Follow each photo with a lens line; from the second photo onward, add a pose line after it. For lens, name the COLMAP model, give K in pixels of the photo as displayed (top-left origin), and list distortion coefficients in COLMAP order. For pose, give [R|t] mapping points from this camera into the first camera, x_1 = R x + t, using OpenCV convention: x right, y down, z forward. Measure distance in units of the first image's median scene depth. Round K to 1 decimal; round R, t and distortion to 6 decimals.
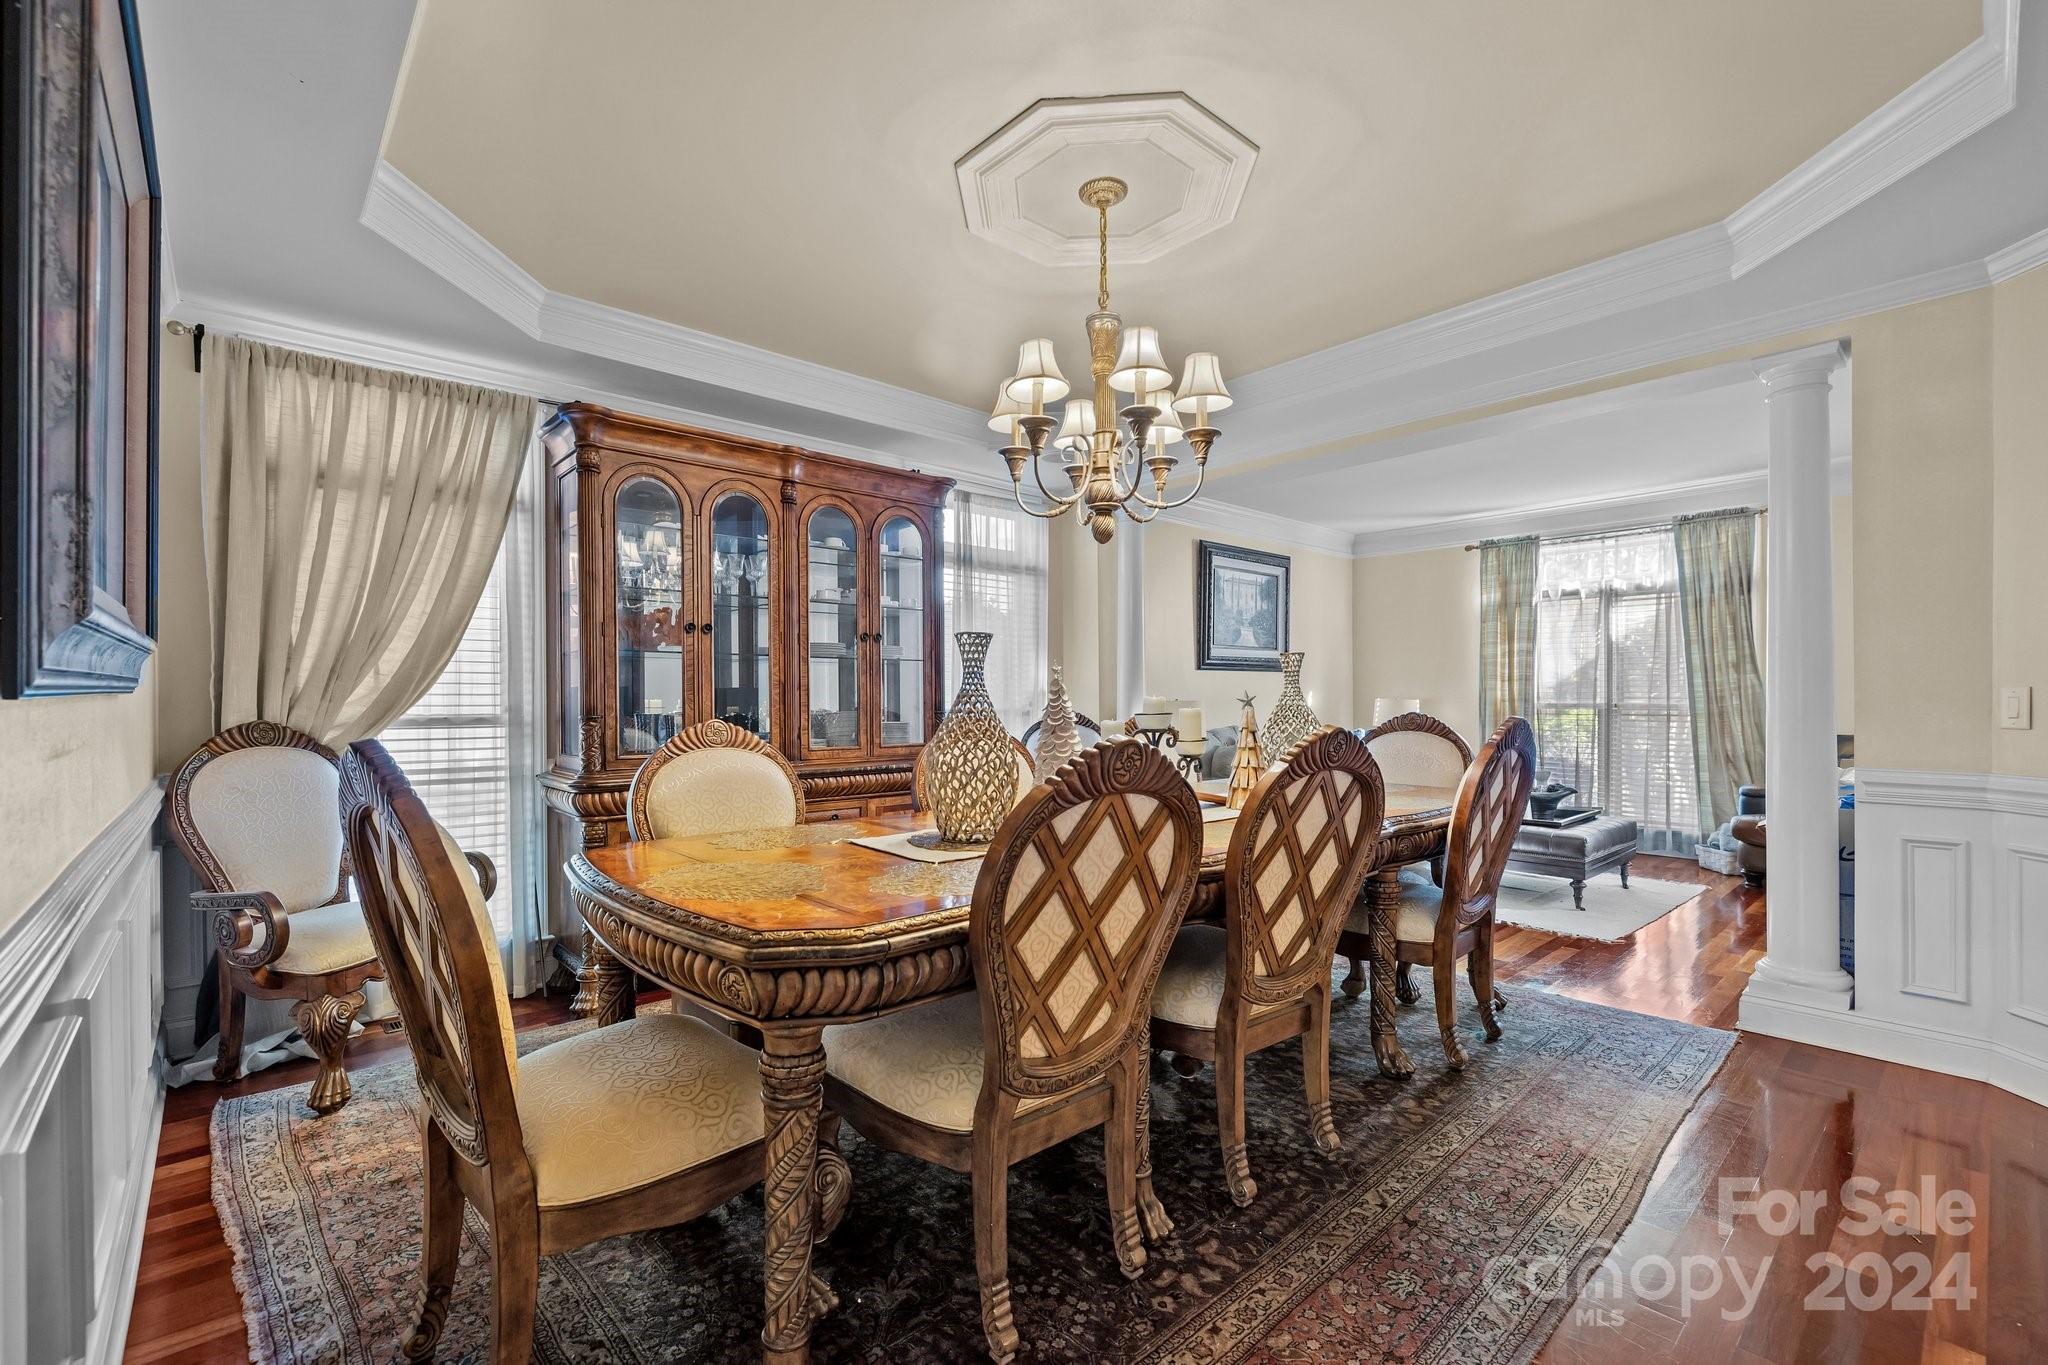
lens RADIAL K [[874.3, 0, 1025.0], [0, 874.3, 696.1], [0, 0, 1]] dist [0.003638, -0.000887]
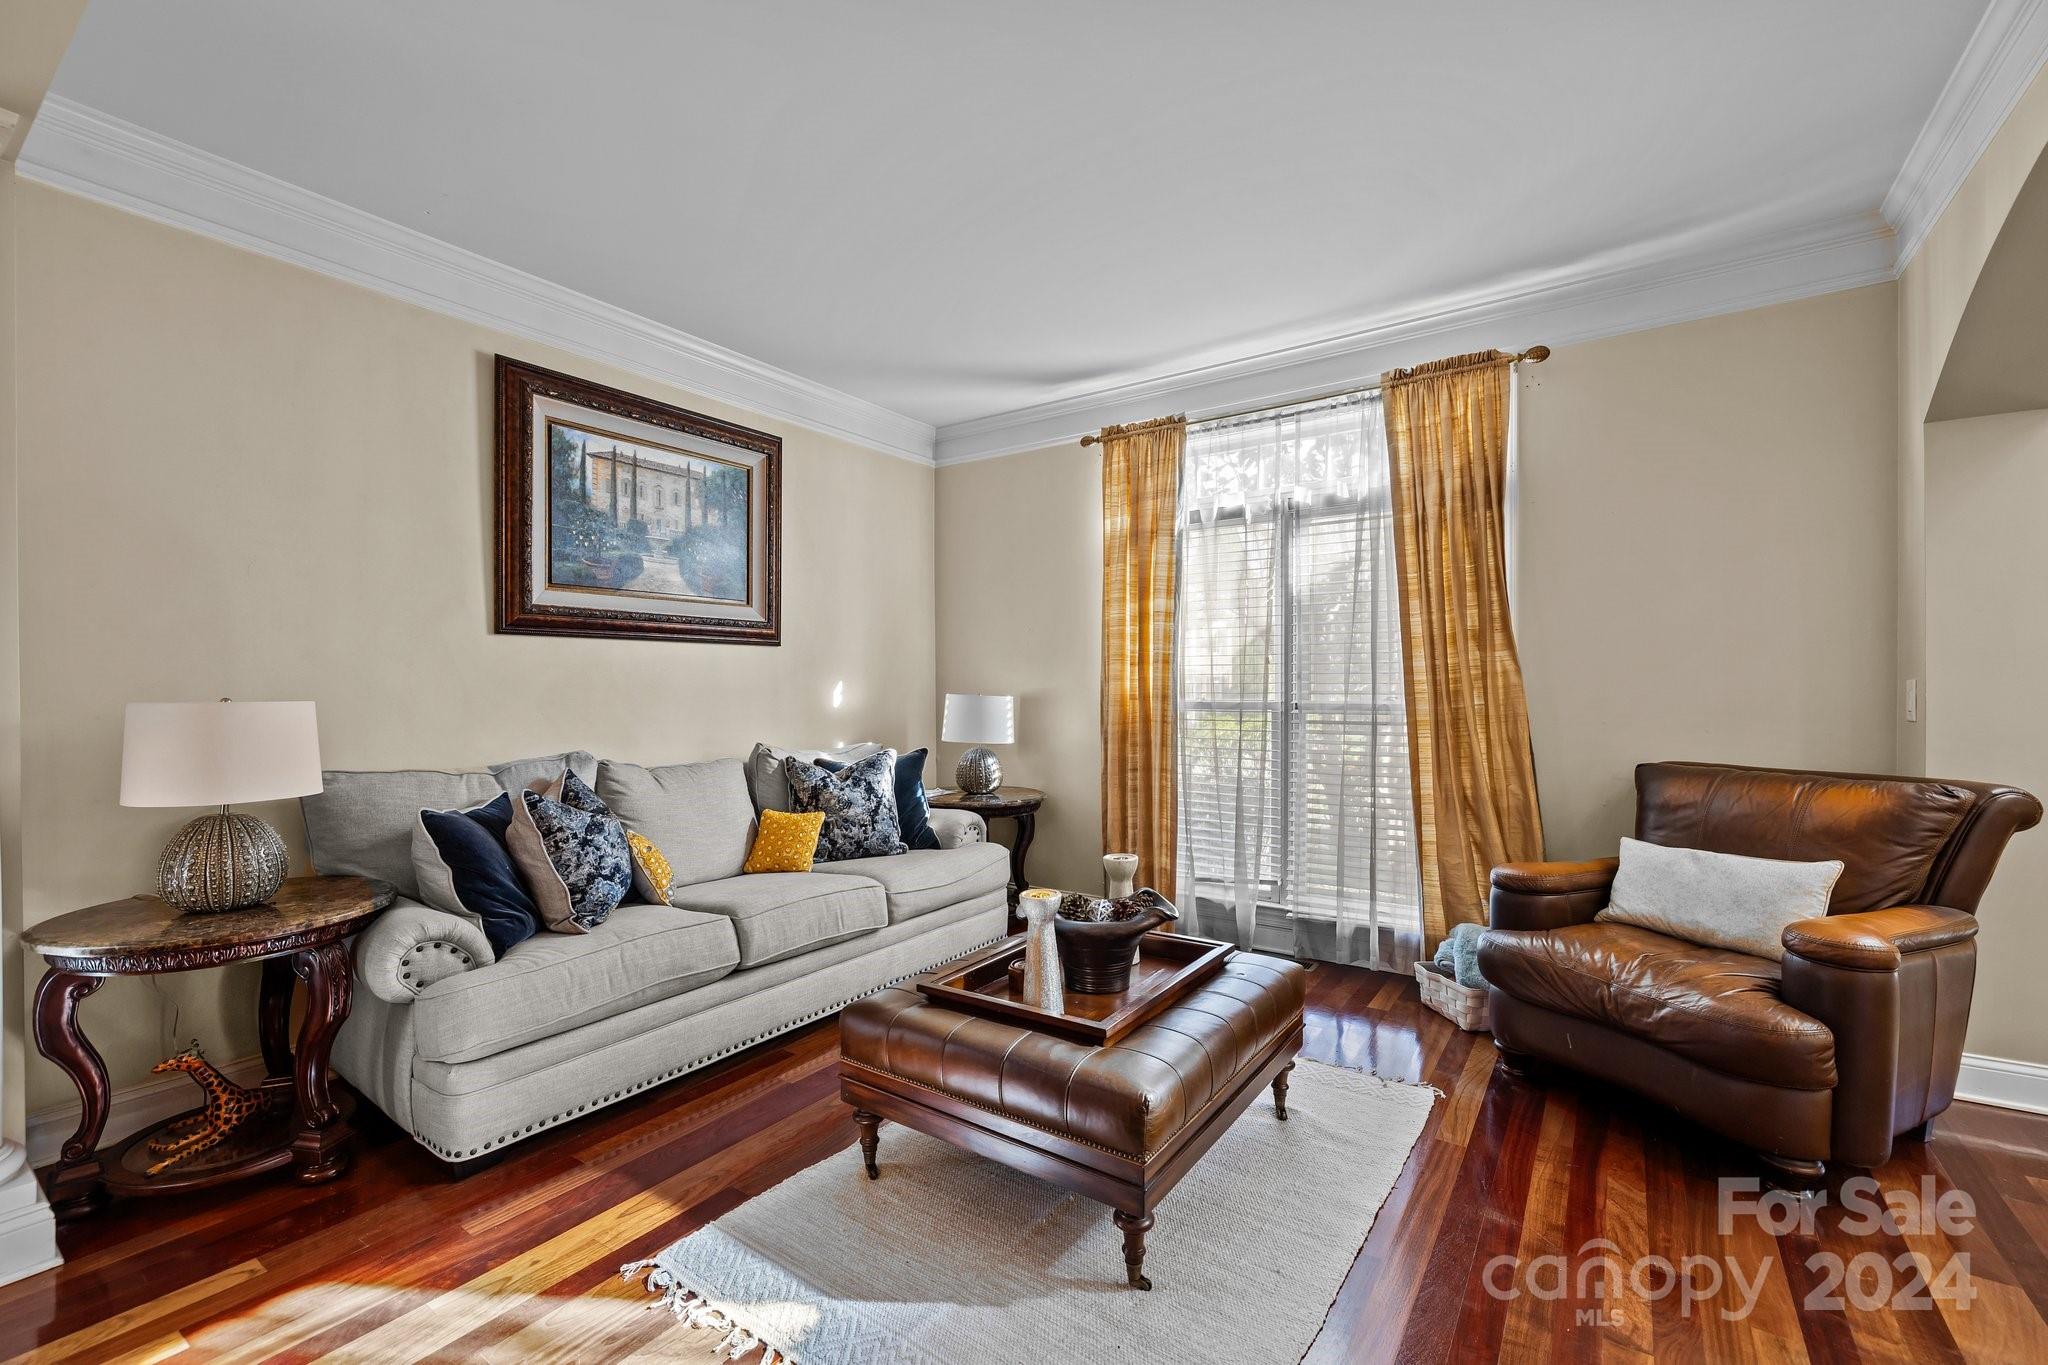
lens RADIAL K [[874.3, 0, 1023.3], [0, 874.3, 690.6], [0, 0, 1]] dist [0.003638, -0.000887]
pose [[0.972707, -0.000387, 0.232037, 0.382432], [-0.000701, 0.999989, 0.004607, -0.002132], [-0.232036, -0.004644, 0.972696, 0.501995]]
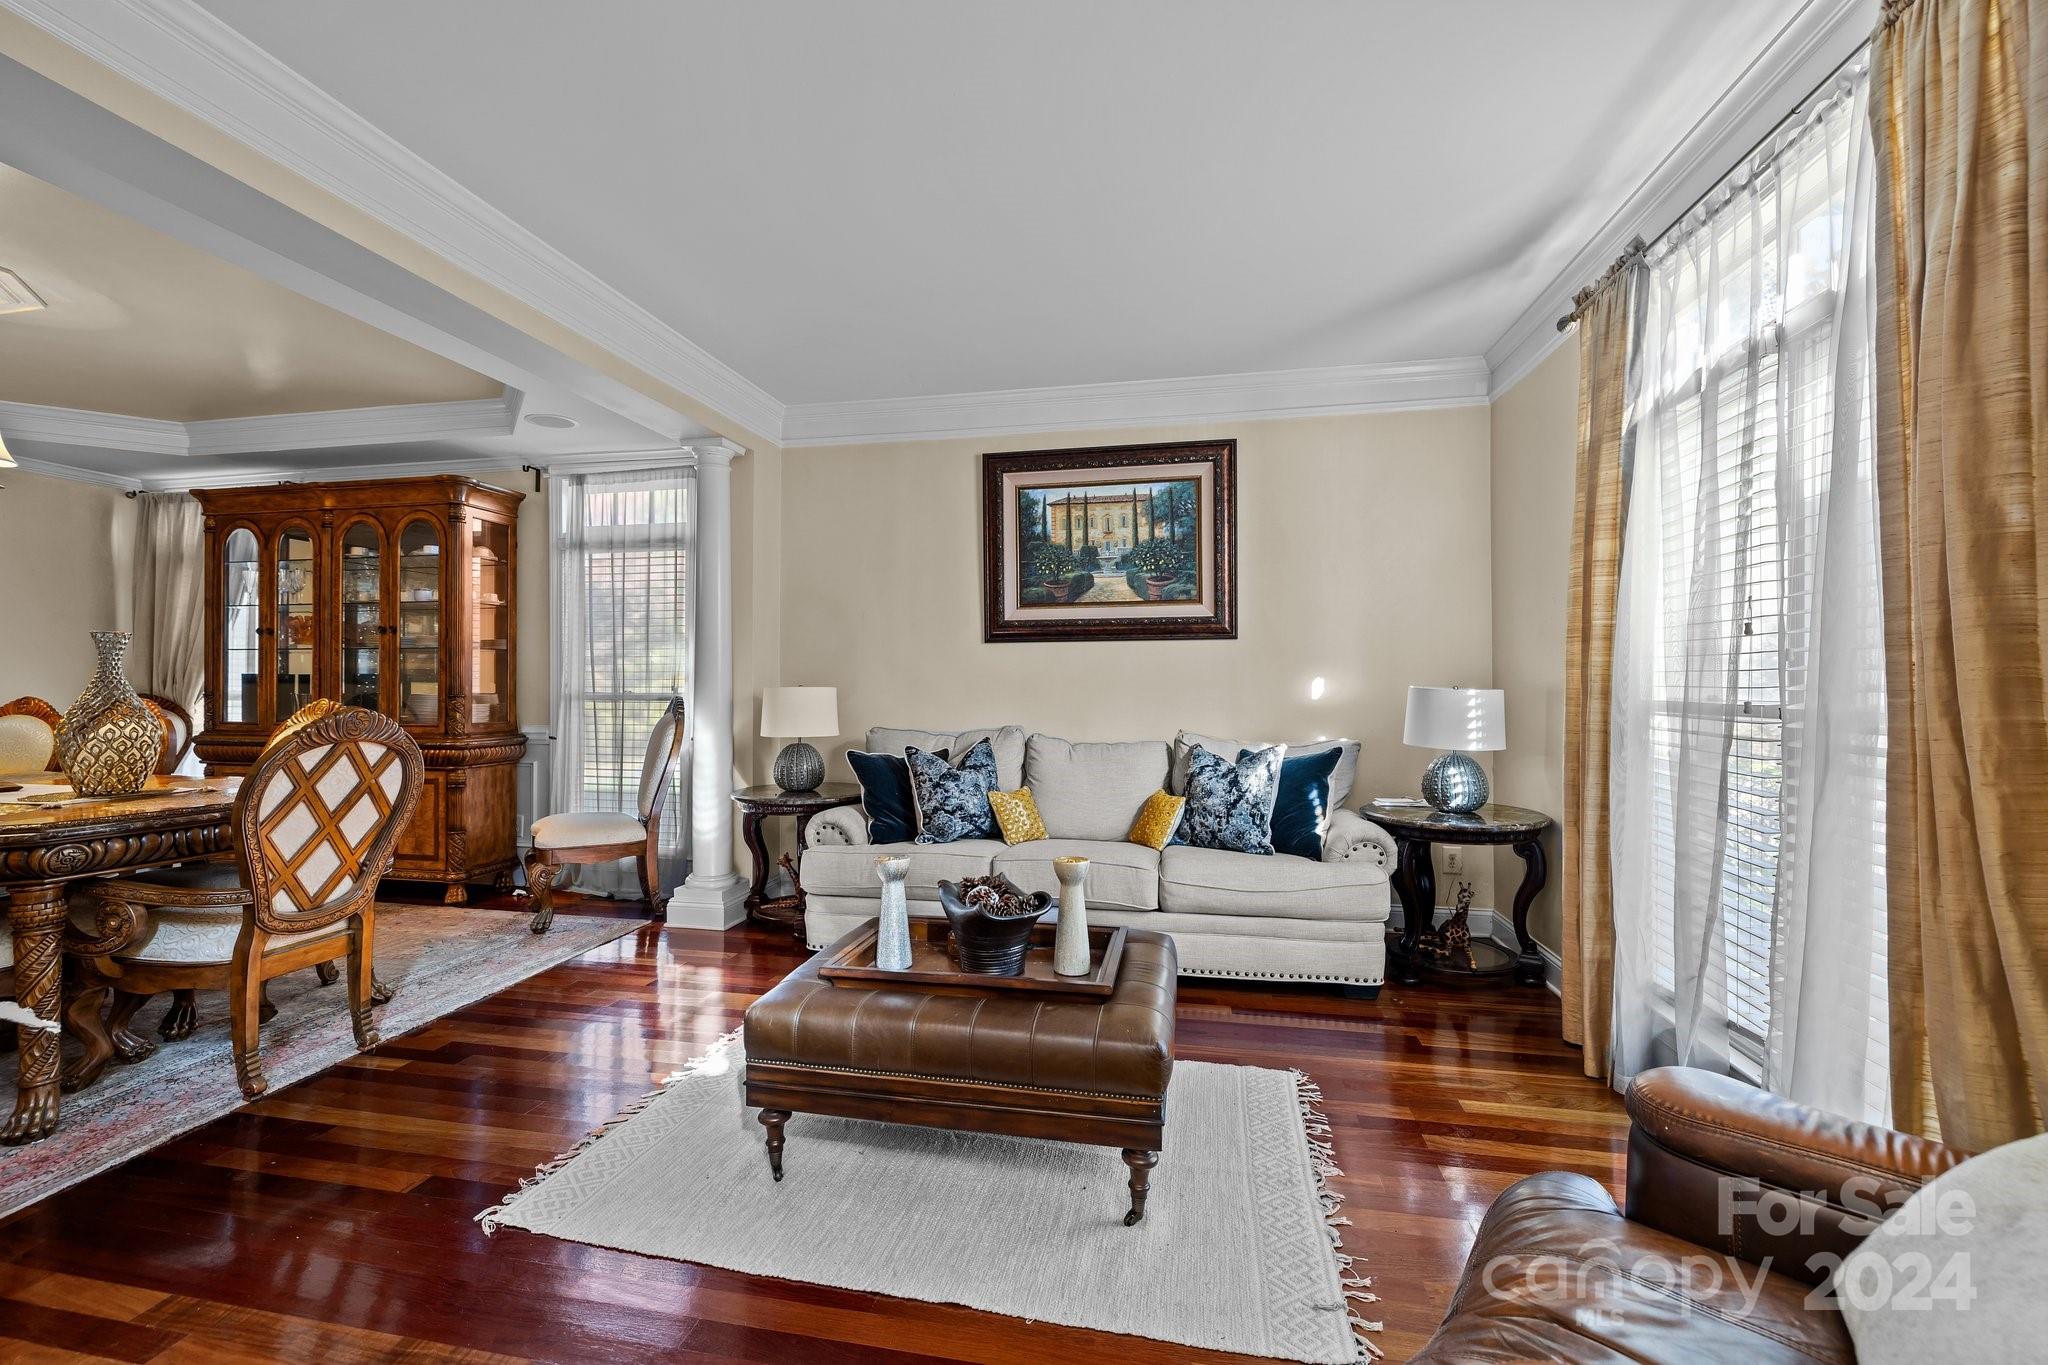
lens RADIAL K [[874.3, 0, 1013.5], [0, 874.3, 681.8], [0, 0, 1]] dist [0.003638, -0.000887]
pose [[0.597730, 0.000515, -0.801697, 0.800587], [0.001814, 0.999996, 0.001995, -0.000916], [0.801695, -0.002647, 0.597727, 0.635564]]
